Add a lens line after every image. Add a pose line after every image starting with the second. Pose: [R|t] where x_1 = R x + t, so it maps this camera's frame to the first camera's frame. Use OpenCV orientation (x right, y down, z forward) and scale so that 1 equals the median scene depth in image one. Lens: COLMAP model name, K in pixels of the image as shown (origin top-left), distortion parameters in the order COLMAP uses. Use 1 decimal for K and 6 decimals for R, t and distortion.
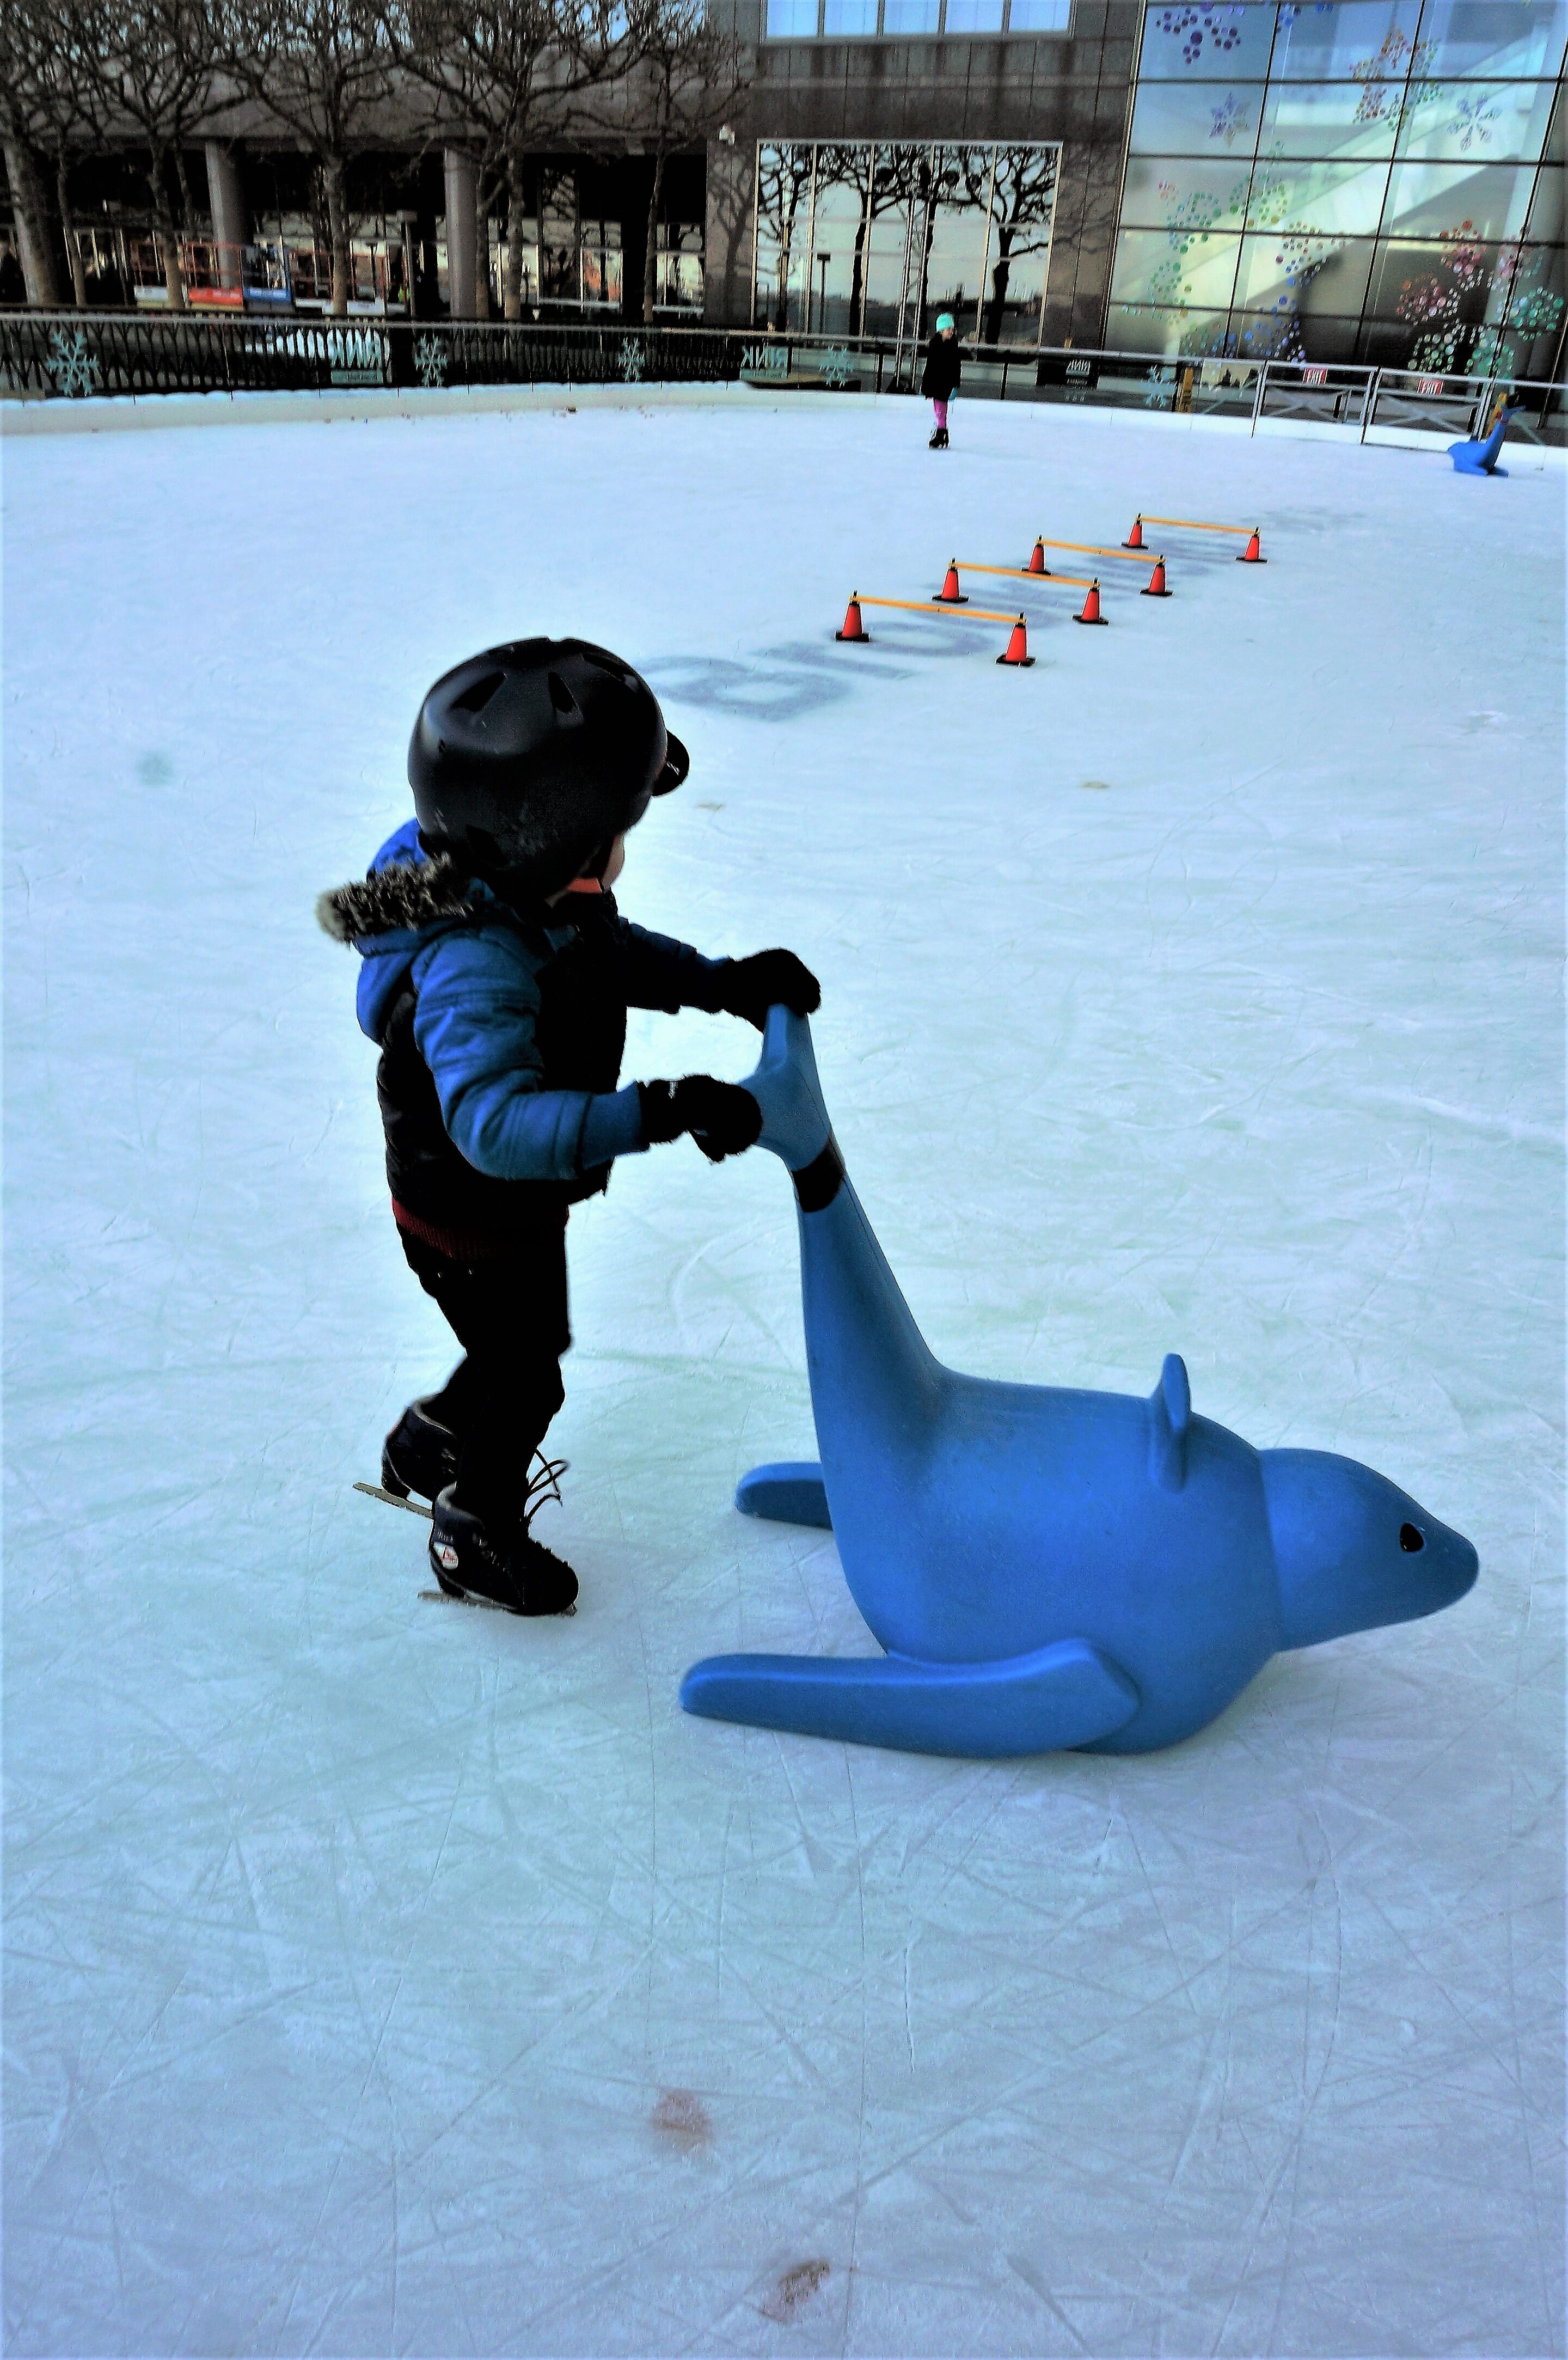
lens RADIAL K [[1555.2, 0, 778.8], [0, 1555.2, 1193.8], [0, 0, 1]] dist [-0.043198, 0.020838]
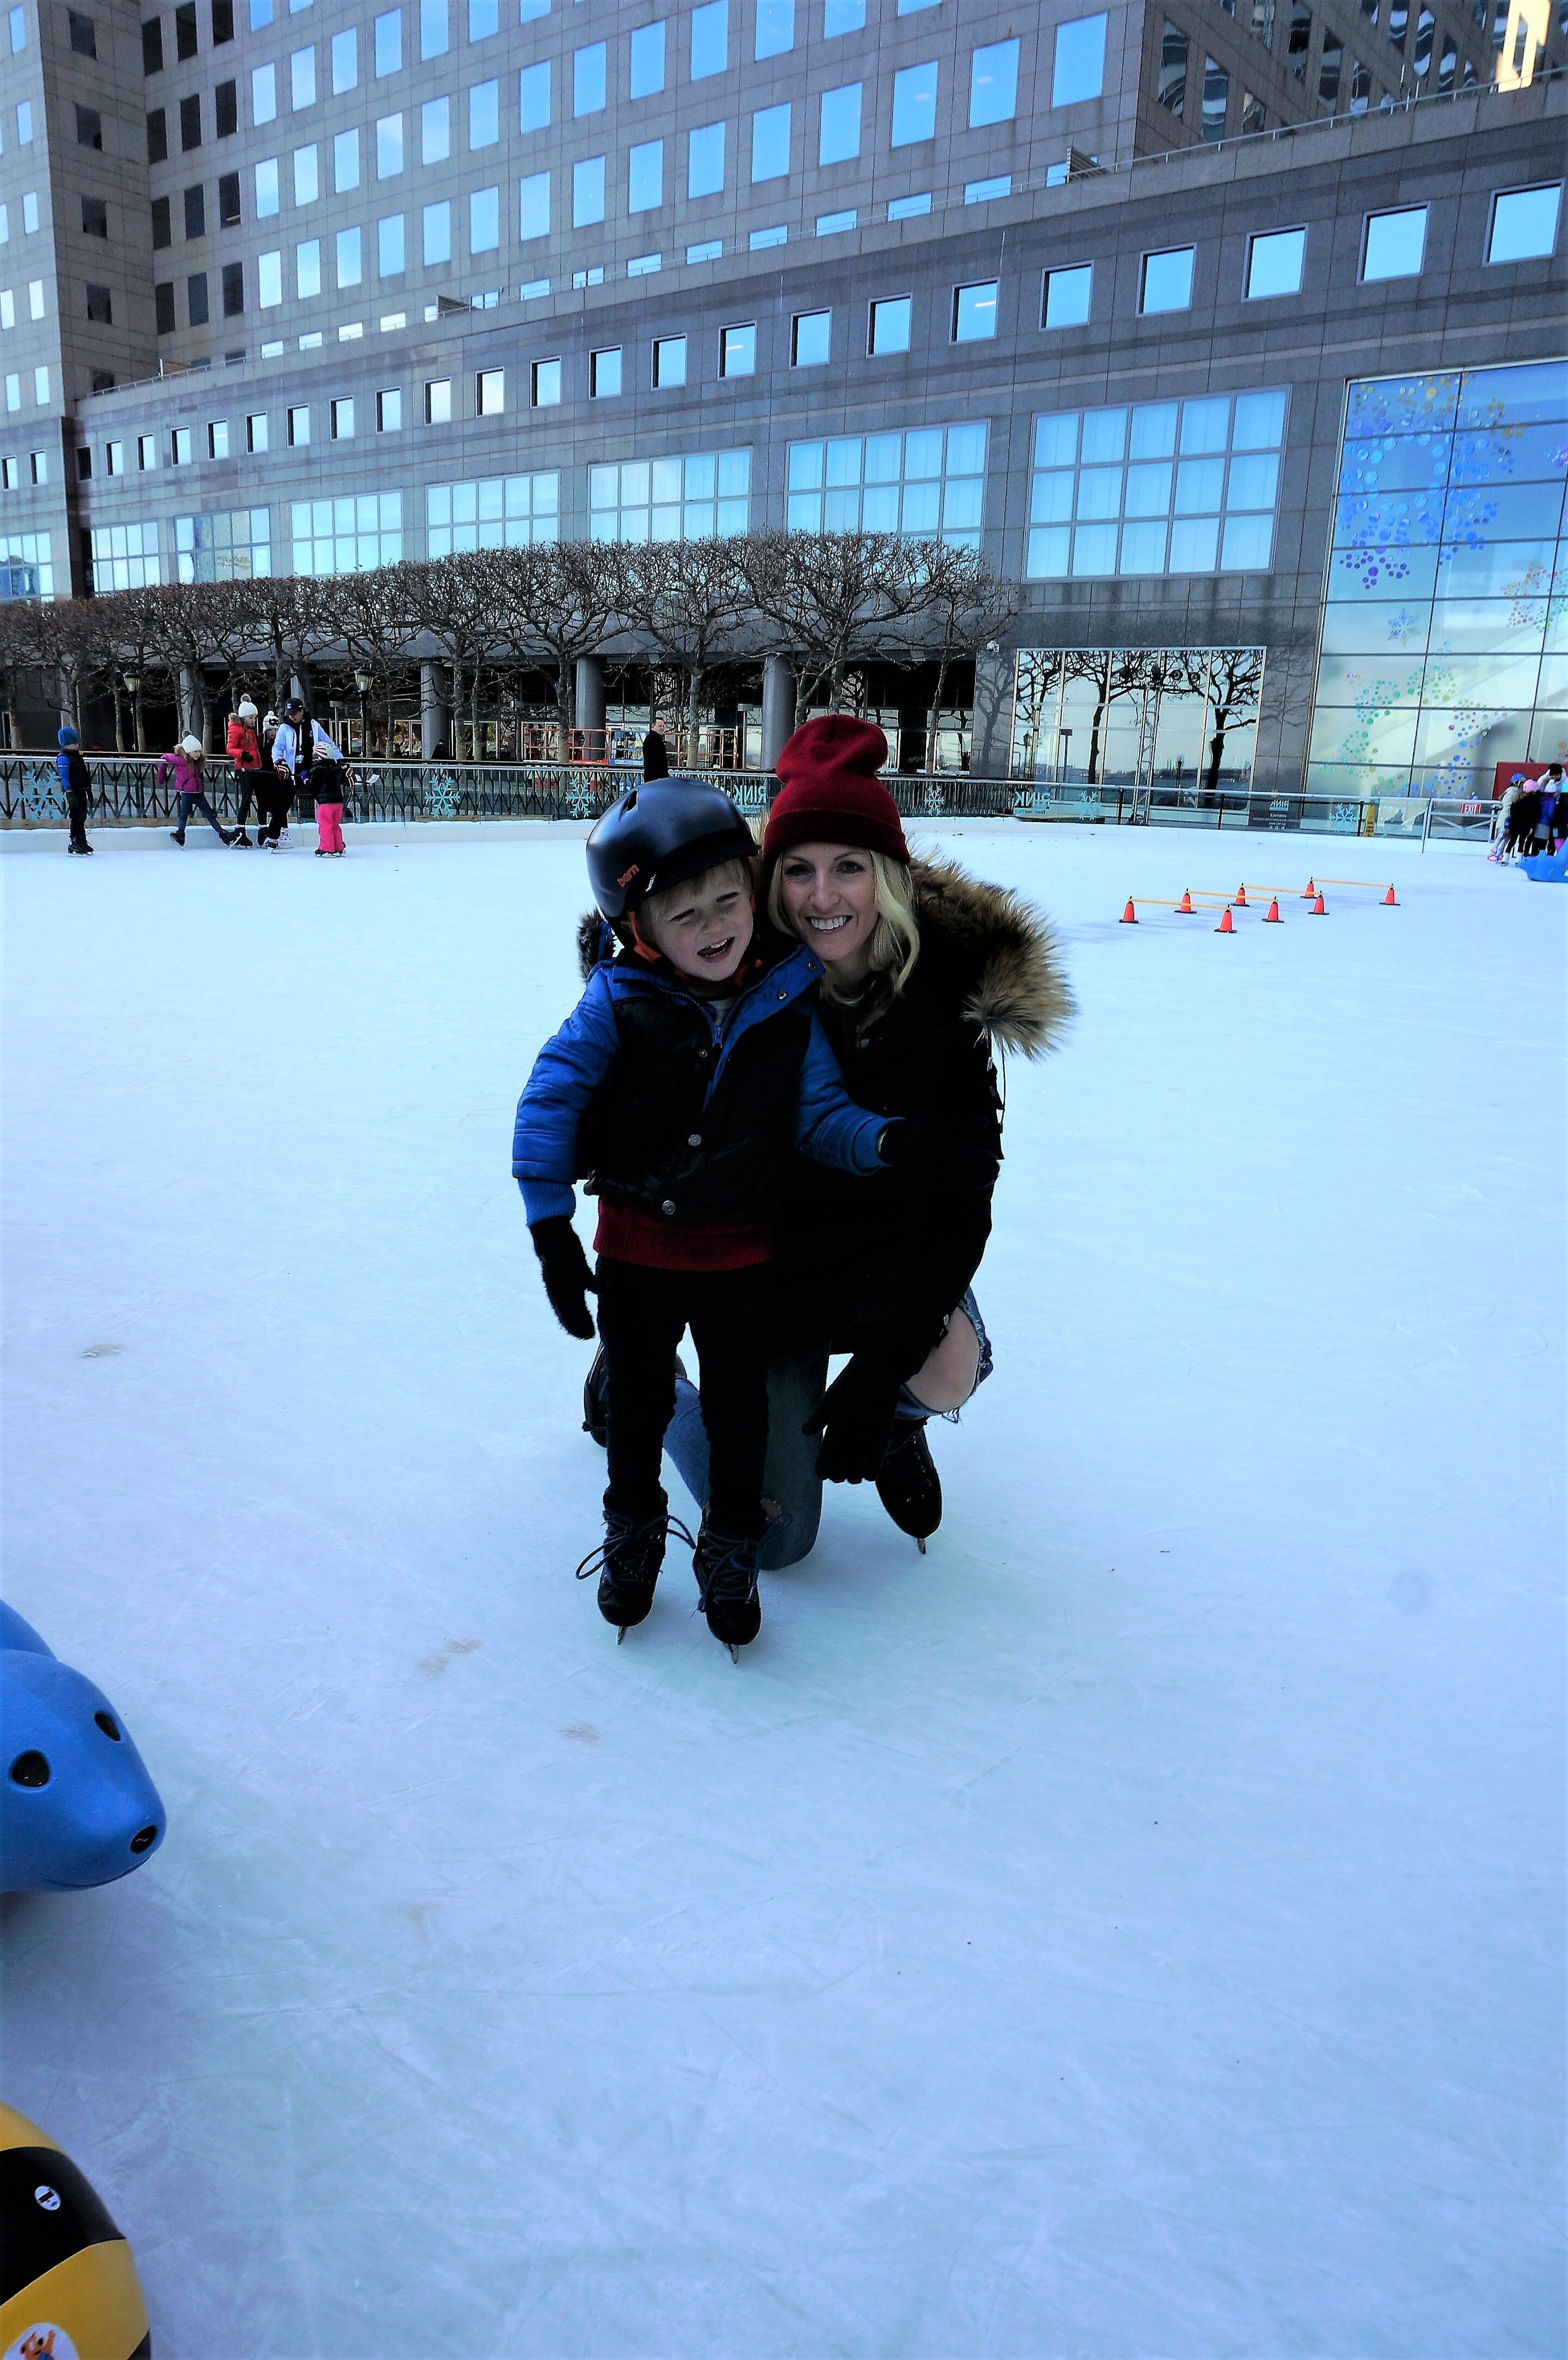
lens RADIAL K [[1555.2, 0, 768.3], [0, 1555.2, 1186.1], [0, 0, 1]] dist [-0.043198, 0.020838]
pose [[0.988751, 0.026580, -0.147189, -0.018524], [-0.064397, 0.963853, -0.258536, 0.084737], [0.134996, 0.265107, 0.954722, -0.133159]]
